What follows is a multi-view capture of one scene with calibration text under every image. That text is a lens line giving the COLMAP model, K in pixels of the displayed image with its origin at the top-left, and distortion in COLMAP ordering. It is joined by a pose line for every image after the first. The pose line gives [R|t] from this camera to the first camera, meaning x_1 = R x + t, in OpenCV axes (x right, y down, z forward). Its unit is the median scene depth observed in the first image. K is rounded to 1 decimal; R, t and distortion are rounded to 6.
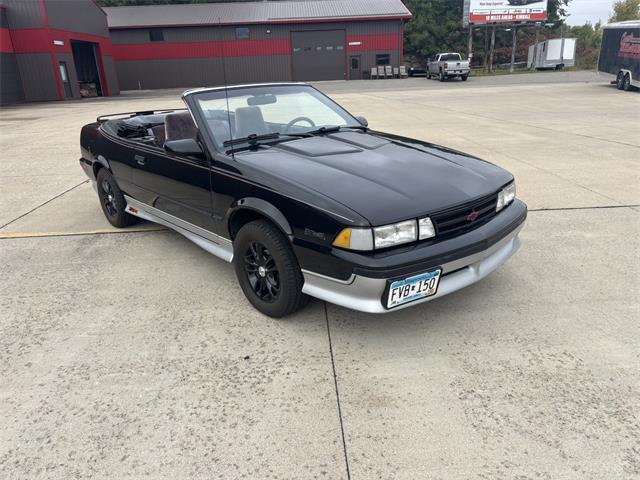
lens RADIAL K [[484.5, 0, 312.9], [0, 484.5, 238.5], [0, 0, 1]] dist [0.043464, -0.052690]
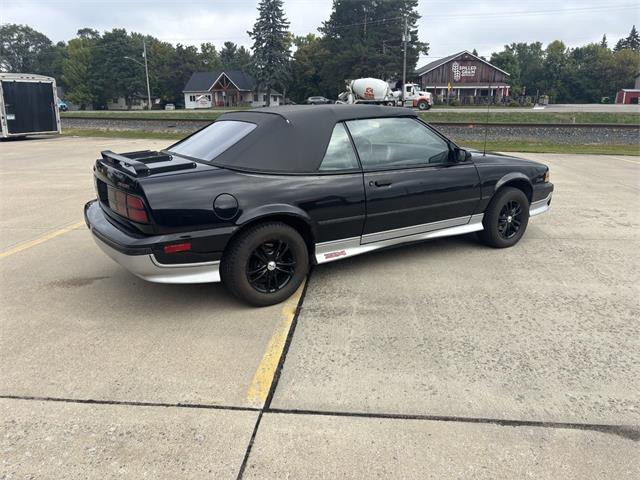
lens RADIAL K [[481.4, 0, 321.3], [0, 481.4, 247.5], [0, 0, 1]] dist [0.052291, -0.059070]
pose [[0.121615, -0.241851, 0.962662, -0.146594], [0.326842, 0.925530, 0.191231, -0.029619], [-0.937221, 0.291382, 0.191606, 0.107780]]
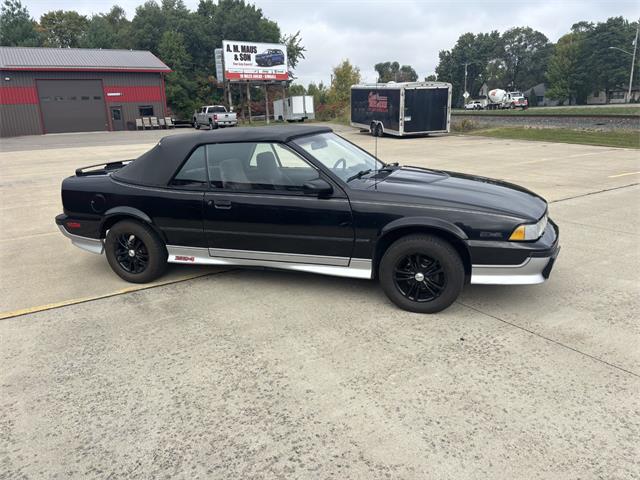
lens RADIAL K [[484.5, 0, 312.9], [0, 484.5, 238.5], [0, 0, 1]] dist [0.043464, -0.052690]
pose [[0.869068, -0.117049, 0.480646, -0.076422], [0.163123, 0.985068, -0.055059, -0.000358], [-0.467025, 0.126254, 0.875185, 0.003309]]
